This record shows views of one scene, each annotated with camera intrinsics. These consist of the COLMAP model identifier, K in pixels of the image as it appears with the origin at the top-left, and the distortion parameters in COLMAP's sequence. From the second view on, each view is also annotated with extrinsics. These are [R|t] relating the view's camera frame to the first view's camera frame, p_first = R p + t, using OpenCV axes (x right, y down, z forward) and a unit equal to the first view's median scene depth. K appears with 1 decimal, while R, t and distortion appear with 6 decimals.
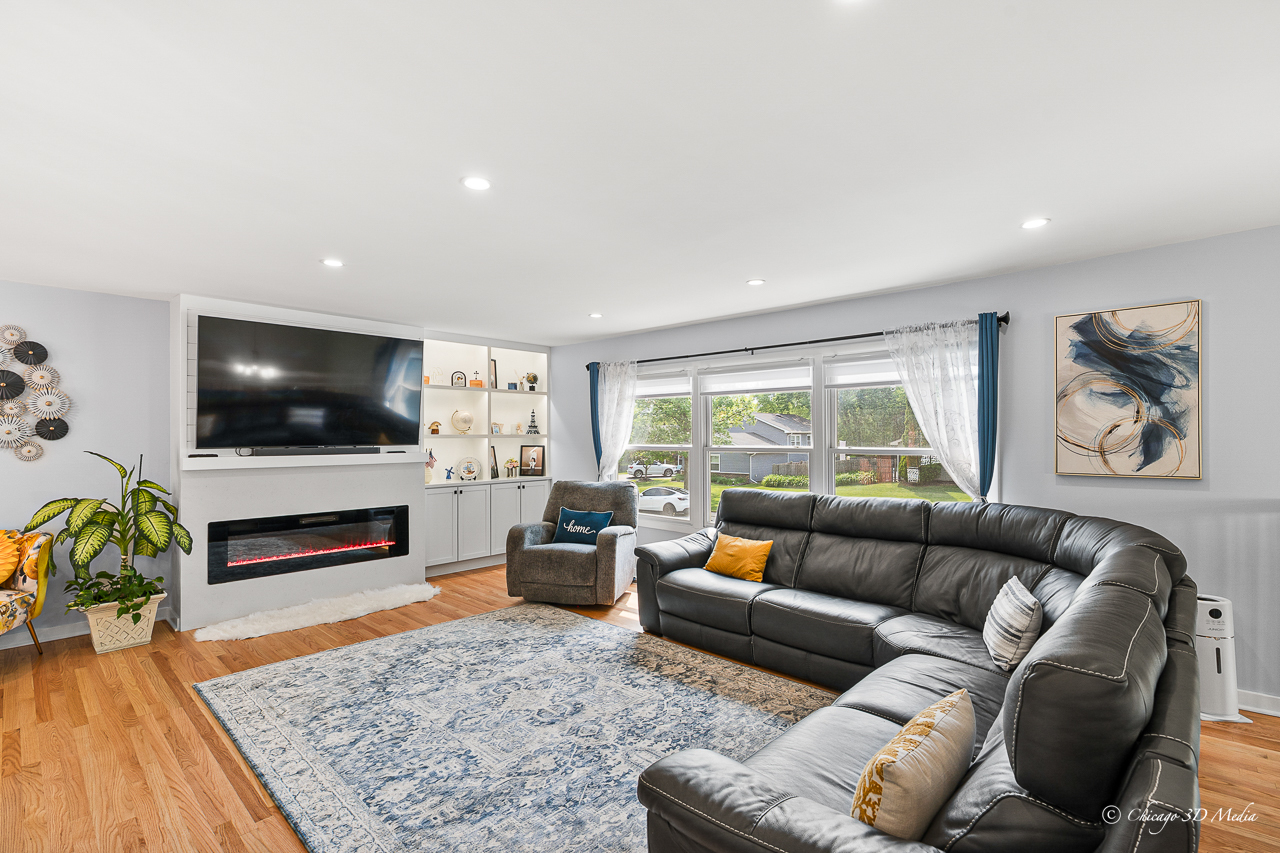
lens RADIAL K [[592.5, 0, 639.8], [0, 592.5, 432.1], [0, 0, 1]] dist [-0.010415, 0.000544]
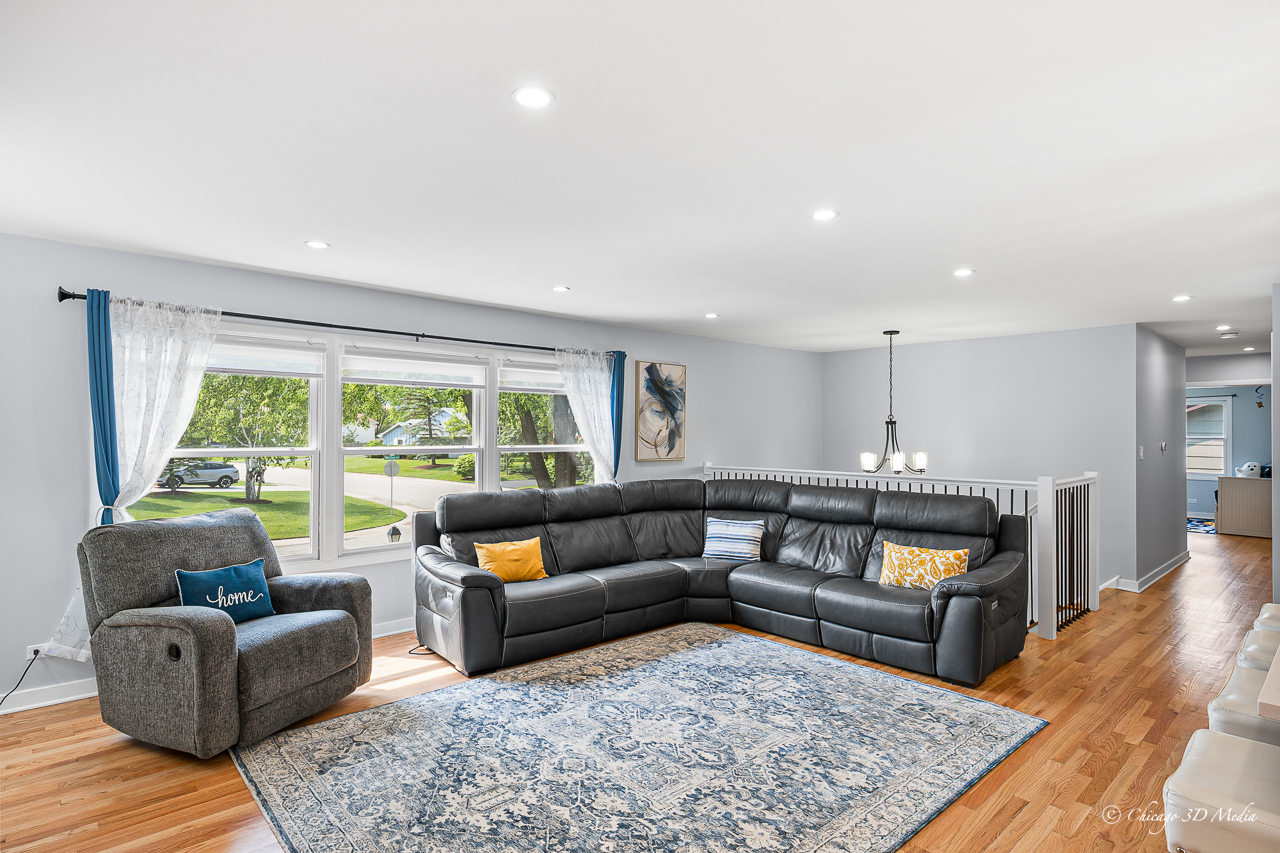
lens RADIAL K [[658.6, 0, 649.5], [0, 658.6, 431.7], [0, 0, 1]] dist [-0.001407, -0.000144]
pose [[0.073038, 0.008679, 0.997291, -0.993631], [-0.007734, 0.999937, -0.008136, 0.008298], [-0.997299, -0.007119, 0.073100, 0.790877]]
